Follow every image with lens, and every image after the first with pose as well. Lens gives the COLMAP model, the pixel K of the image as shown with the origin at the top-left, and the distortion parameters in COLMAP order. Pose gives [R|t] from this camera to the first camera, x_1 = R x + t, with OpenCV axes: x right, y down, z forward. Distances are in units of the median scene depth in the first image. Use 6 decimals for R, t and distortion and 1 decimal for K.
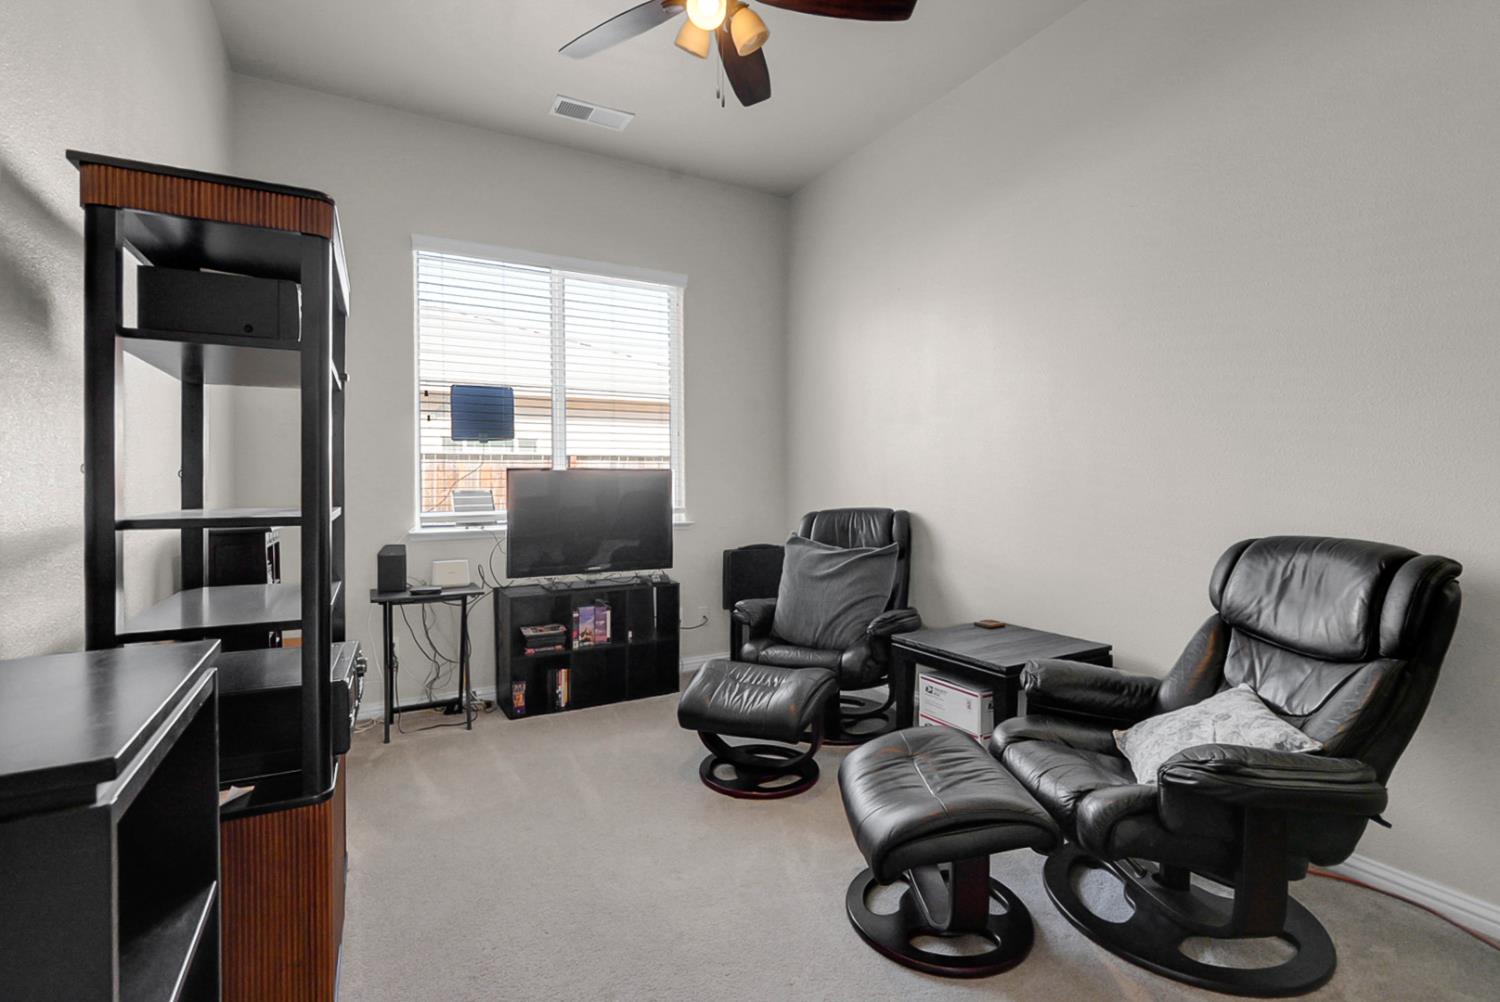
lens RADIAL K [[675.4, 0, 747.6], [0, 675.4, 493.0], [0, 0, 1]] dist [0.002266, 0.000172]
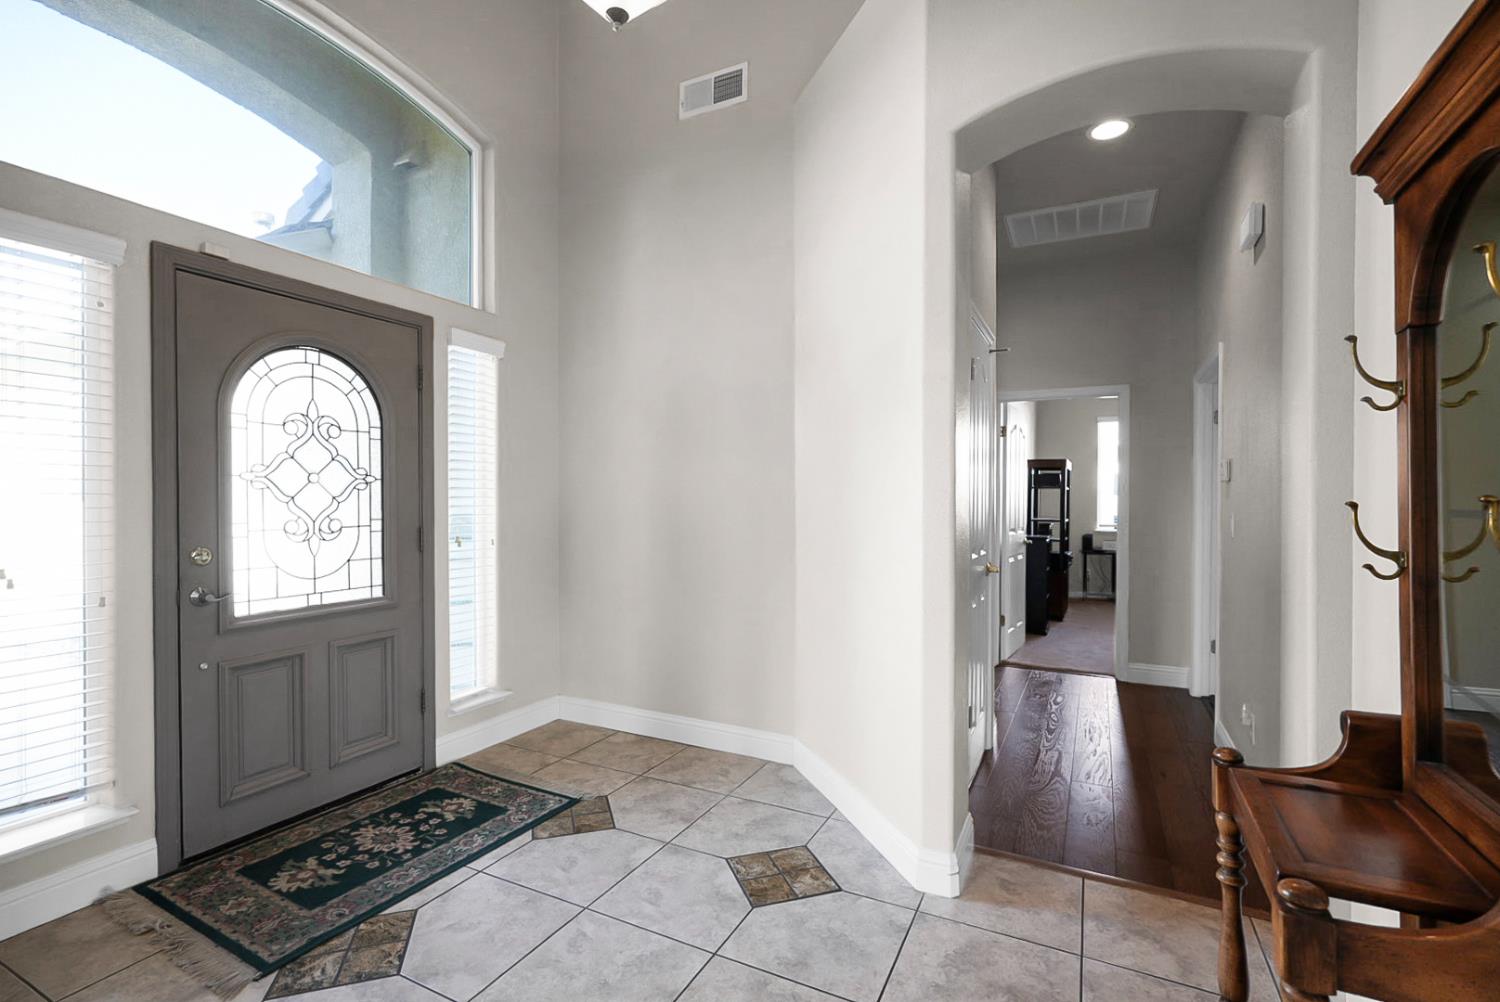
lens RADIAL K [[675.4, 0, 747.6], [0, 675.4, 493.0], [0, 0, 1]] dist [0.002266, 0.000172]
pose [[0.547737, -0.009512, -0.836597, 1.052872], [-0.012786, 0.999723, -0.019738, -0.012740], [0.836553, 0.021508, 0.547464, -1.716189]]
